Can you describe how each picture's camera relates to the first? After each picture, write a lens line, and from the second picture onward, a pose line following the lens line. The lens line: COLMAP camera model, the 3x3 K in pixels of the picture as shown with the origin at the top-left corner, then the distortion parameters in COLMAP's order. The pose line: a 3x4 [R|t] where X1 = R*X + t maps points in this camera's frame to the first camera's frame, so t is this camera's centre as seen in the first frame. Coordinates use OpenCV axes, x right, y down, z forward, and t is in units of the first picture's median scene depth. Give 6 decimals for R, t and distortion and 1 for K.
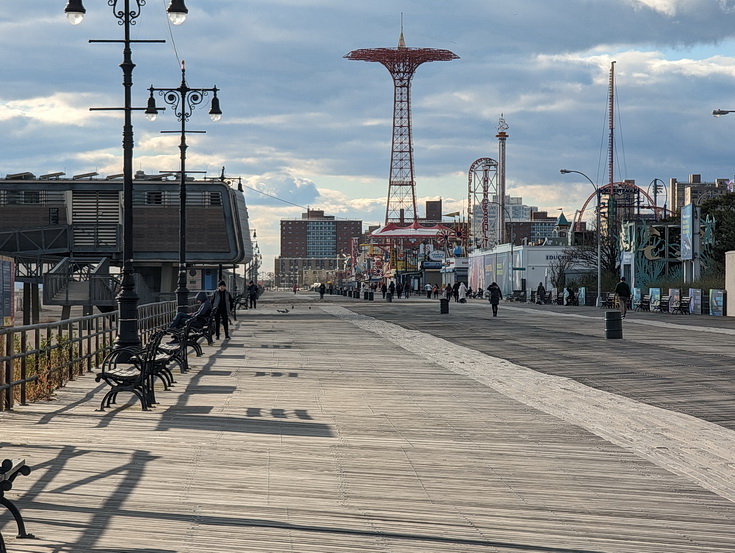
lens RADIAL K [[2571.6, 0, 369.5], [0, 2571.6, 279.1], [0, 0, 1]] dist [0.528227, 0.000000]
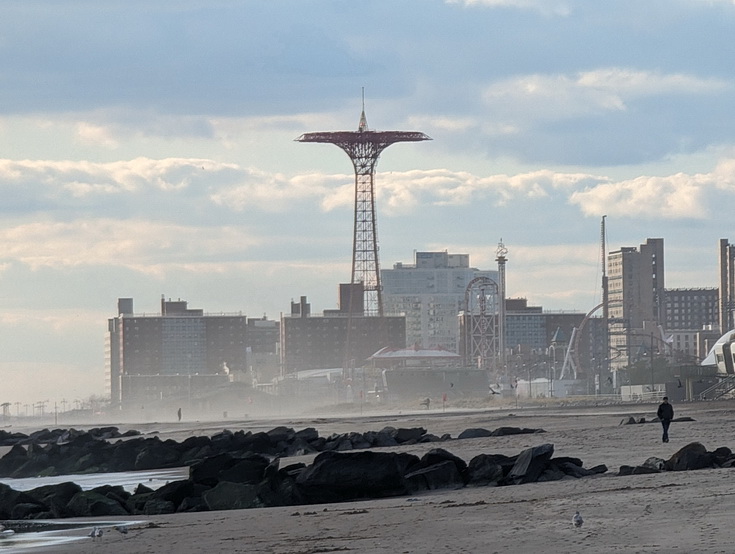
lens RADIAL K [[4992.2, 0, 365.0], [0, 4992.2, 277.8], [0, 0, 1]] dist [2.746869, 0.000000]
pose [[0.999108, -0.014768, 0.039558, -0.052587], [0.015787, 0.999548, -0.025566, 0.001278], [-0.039163, 0.026168, 0.998890, -0.637278]]
